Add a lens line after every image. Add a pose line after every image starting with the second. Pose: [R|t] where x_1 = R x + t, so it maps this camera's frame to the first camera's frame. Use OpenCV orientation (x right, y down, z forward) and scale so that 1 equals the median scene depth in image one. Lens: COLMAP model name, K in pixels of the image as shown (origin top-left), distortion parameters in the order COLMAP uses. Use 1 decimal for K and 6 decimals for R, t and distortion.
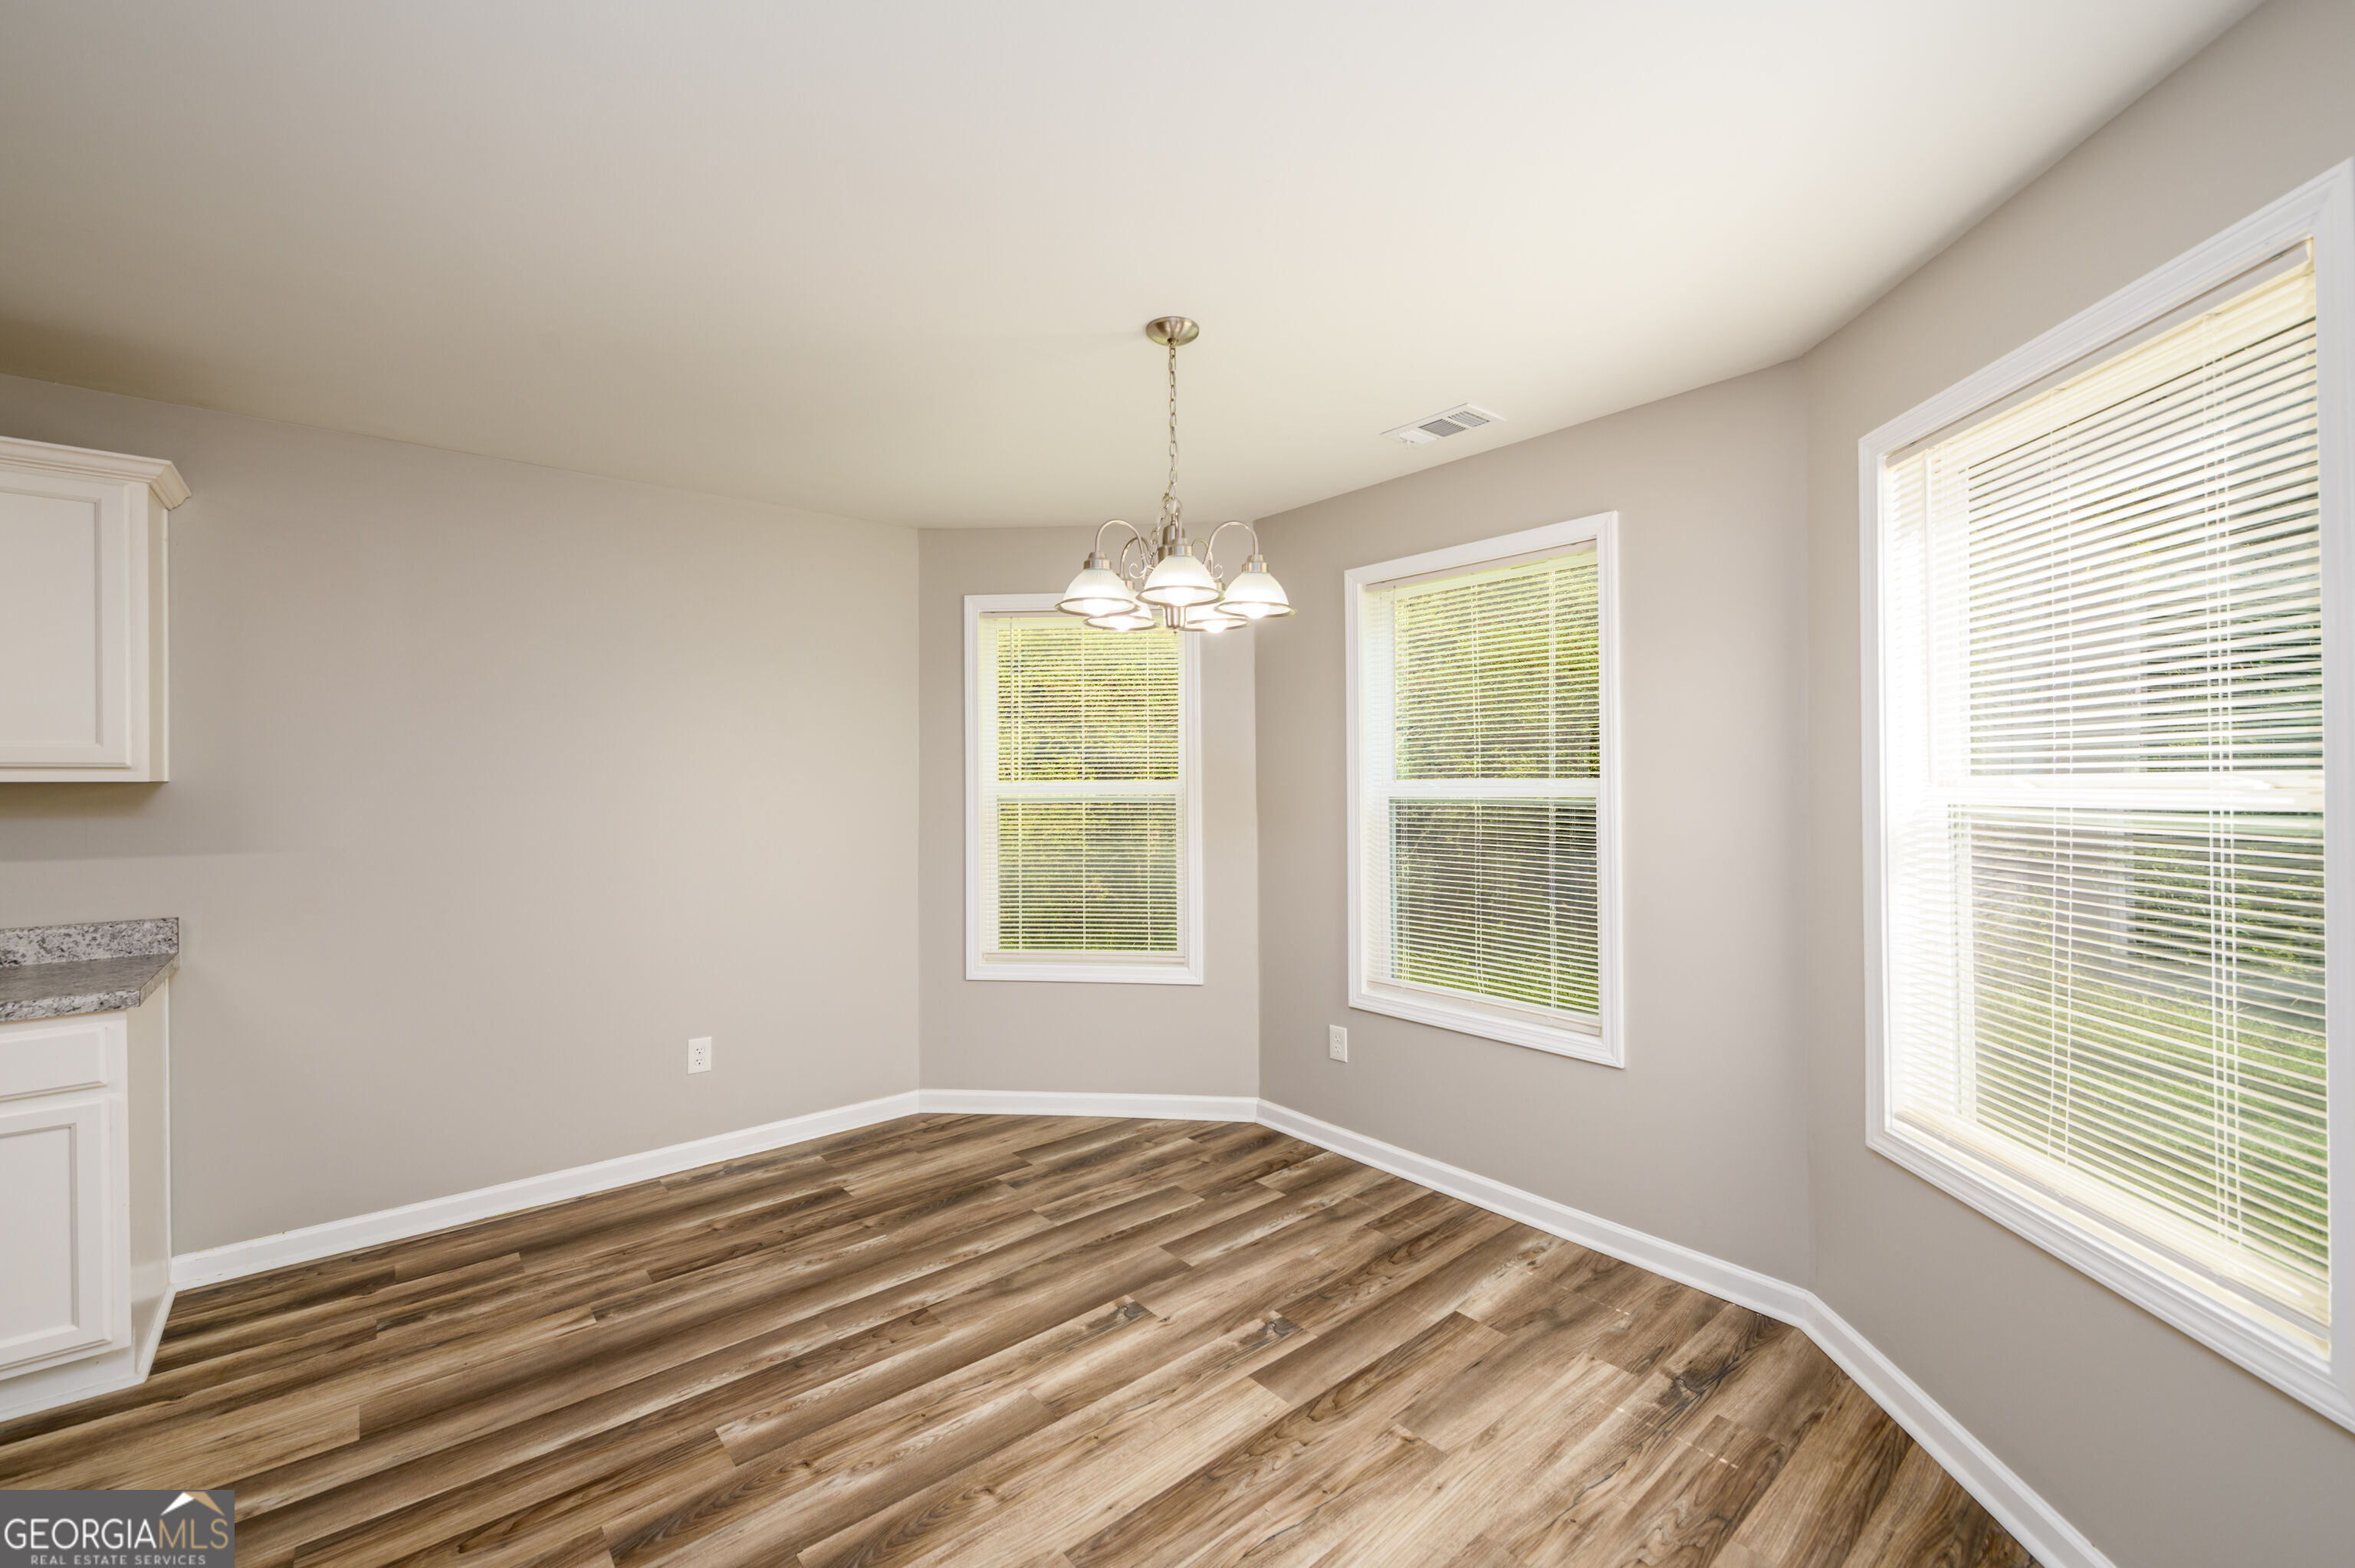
lens RADIAL K [[945.4, 0, 1170.2], [0, 945.4, 783.6], [0, 0, 1]] dist [0.004044, -0.005091]
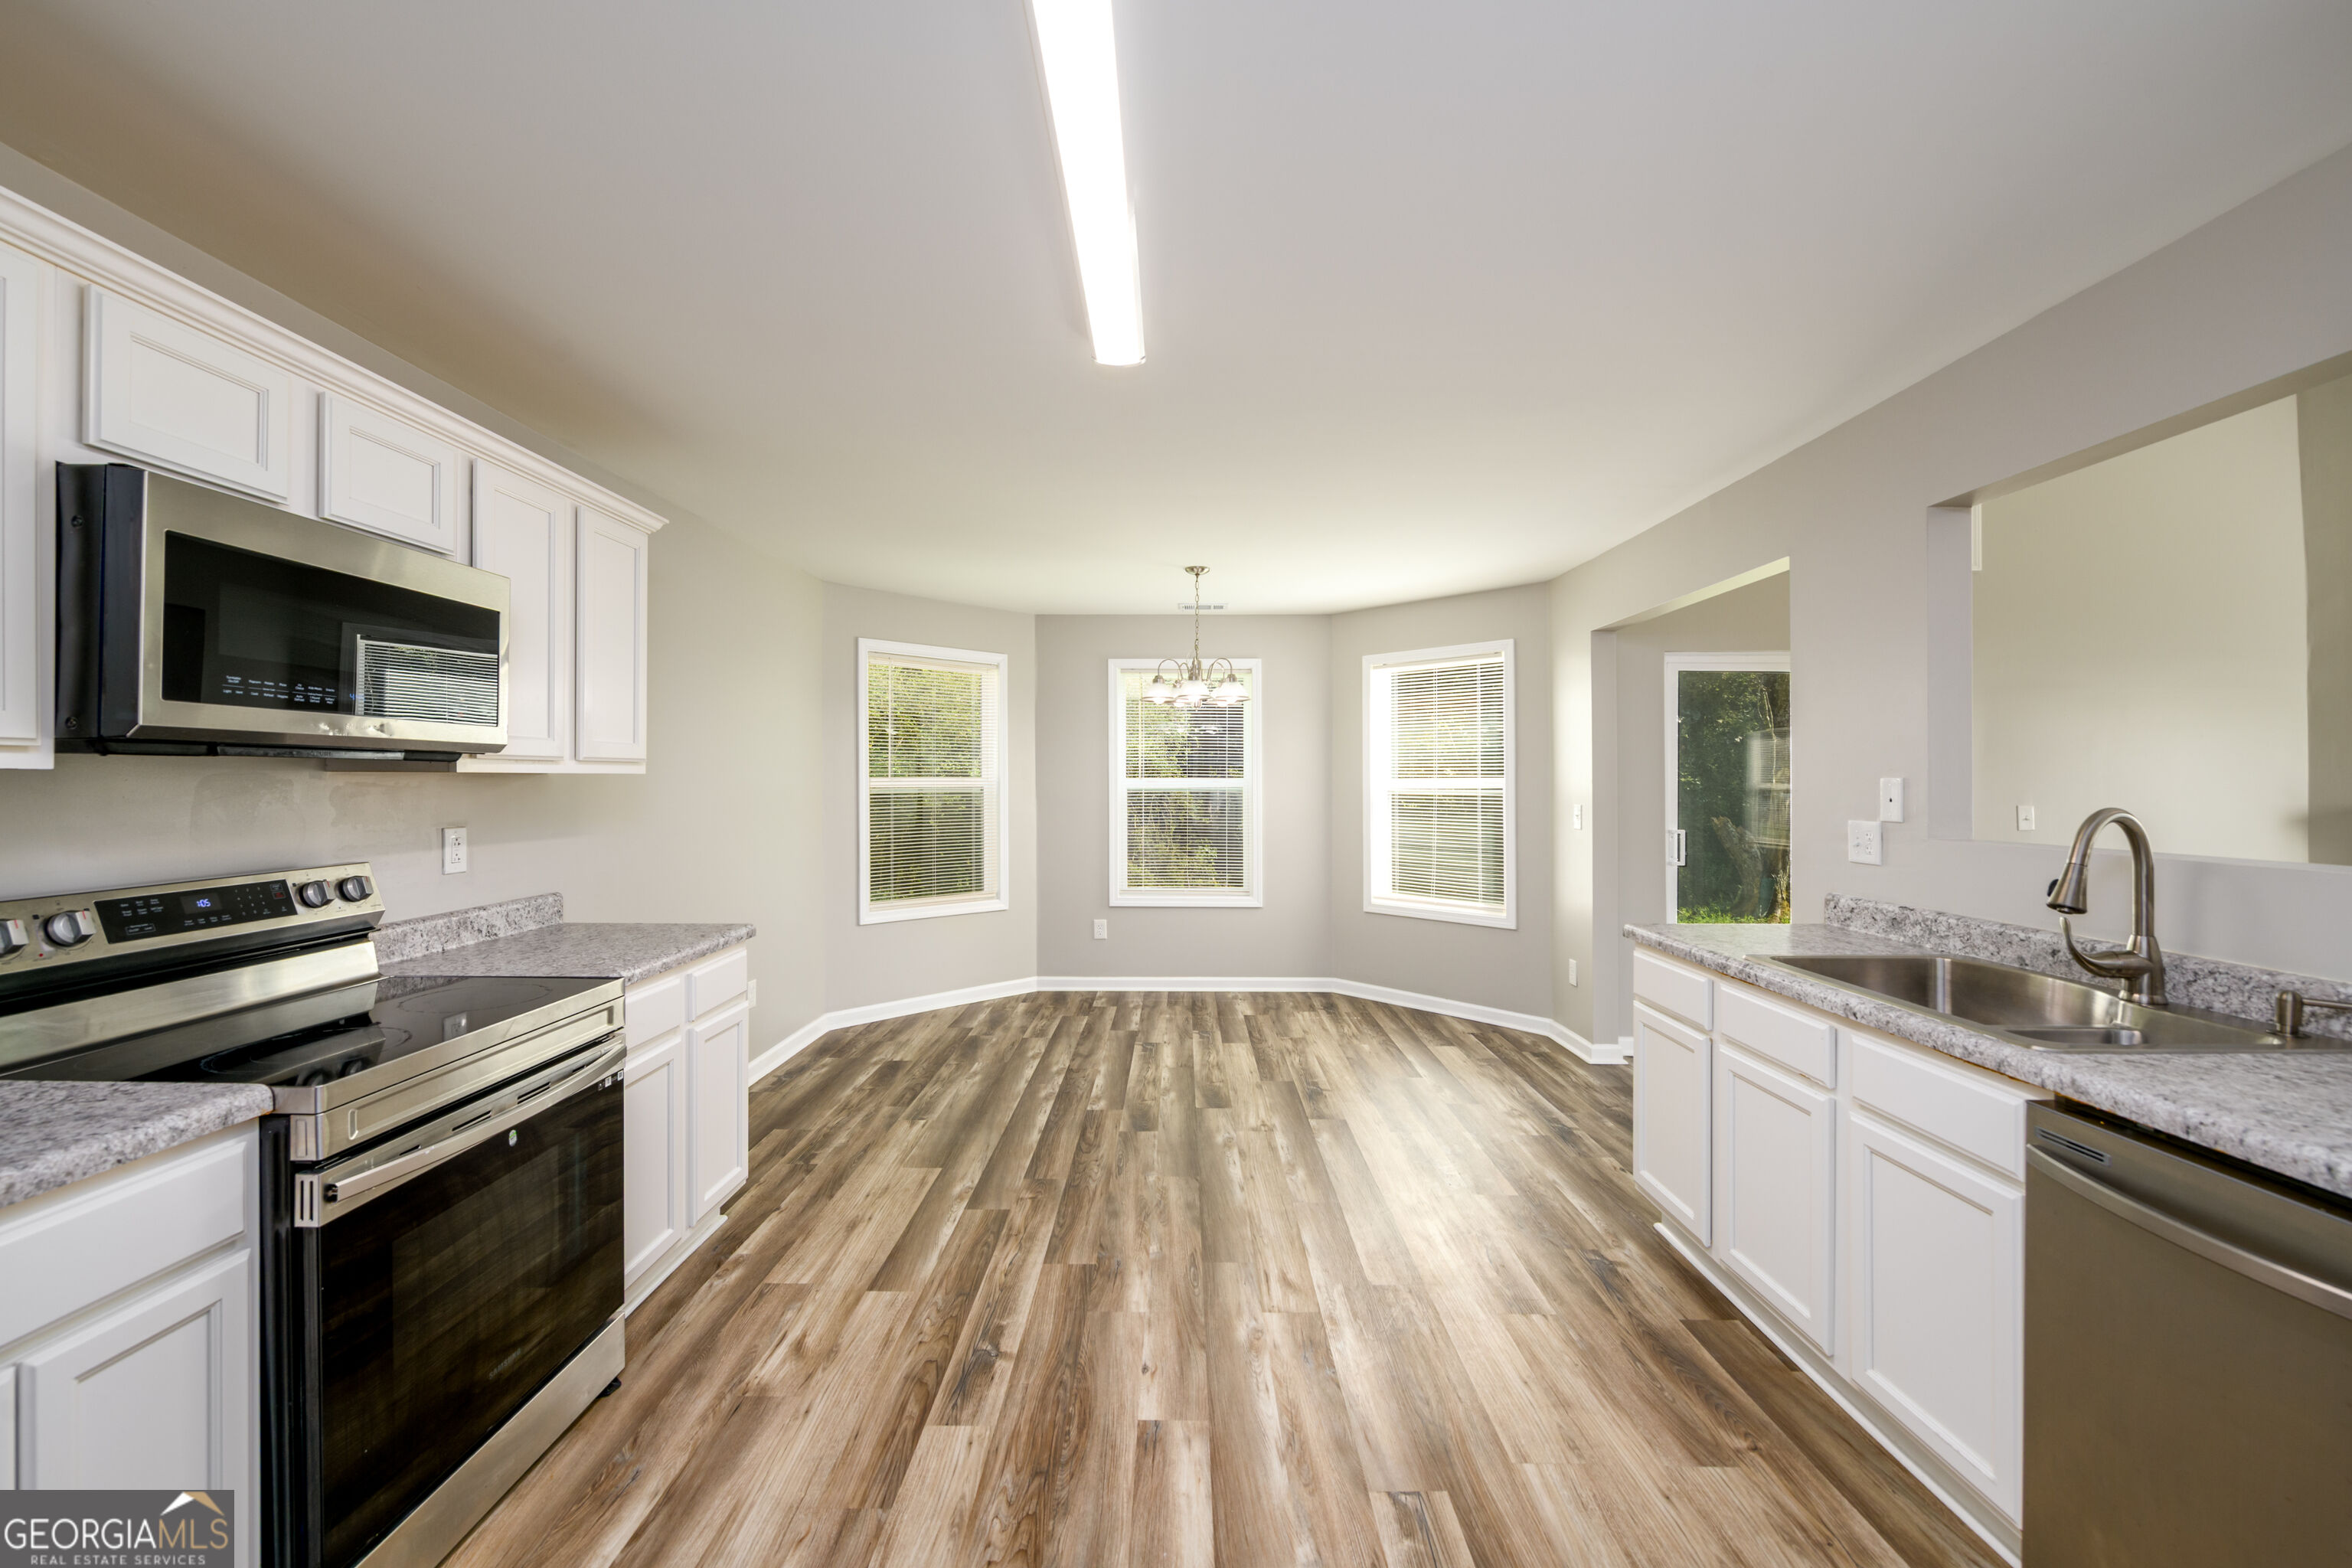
lens RADIAL K [[944.4, 0, 1168.7], [0, 944.4, 783.6], [0, 0, 1]] dist [0.004044, -0.005091]
pose [[0.652087, 0.001683, 0.758143, -1.399268], [-0.004219, 0.999990, 0.001408, 0.005220], [-0.758133, -0.004117, 0.652087, -0.299887]]
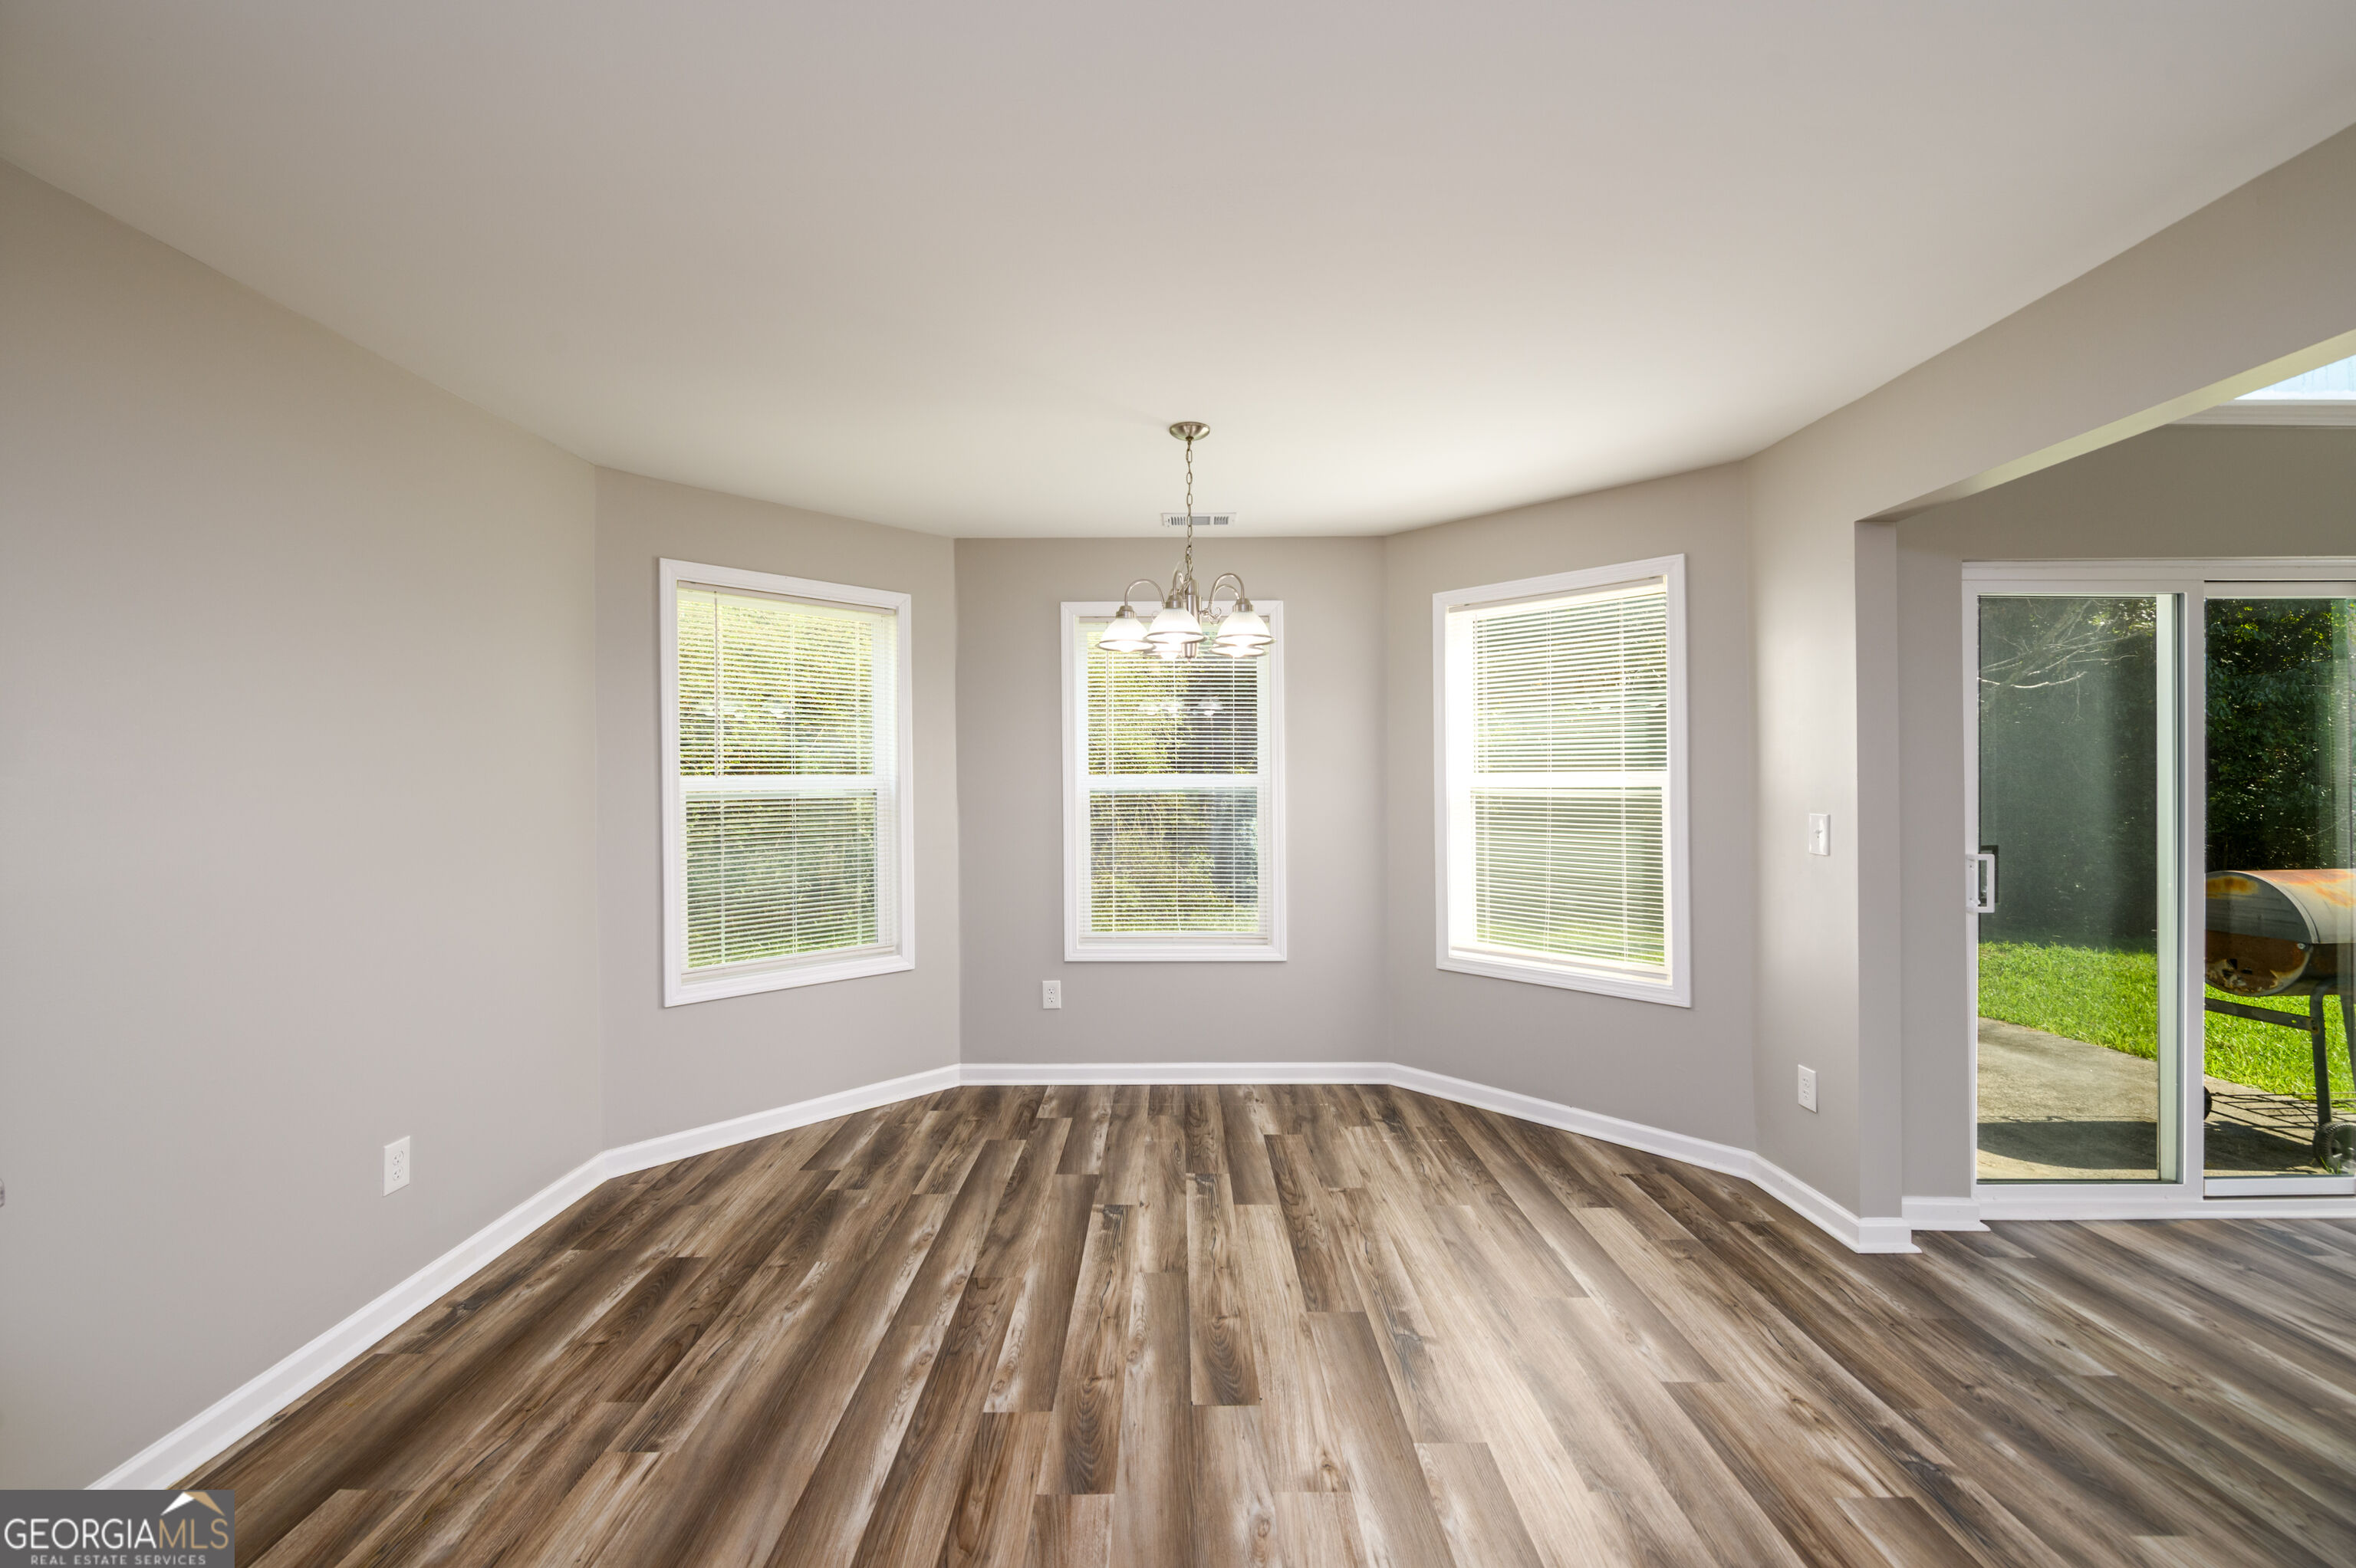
lens RADIAL K [[951.5, 0, 1167.1], [0, 951.5, 778.9], [0, 0, 1]] dist [0.001664, -0.004951]
pose [[0.648452, -0.001022, 0.761255, -0.854275], [0.001801, 0.999998, -0.000192, 0.002597], [-0.761253, 0.001496, 0.648453, 0.140566]]
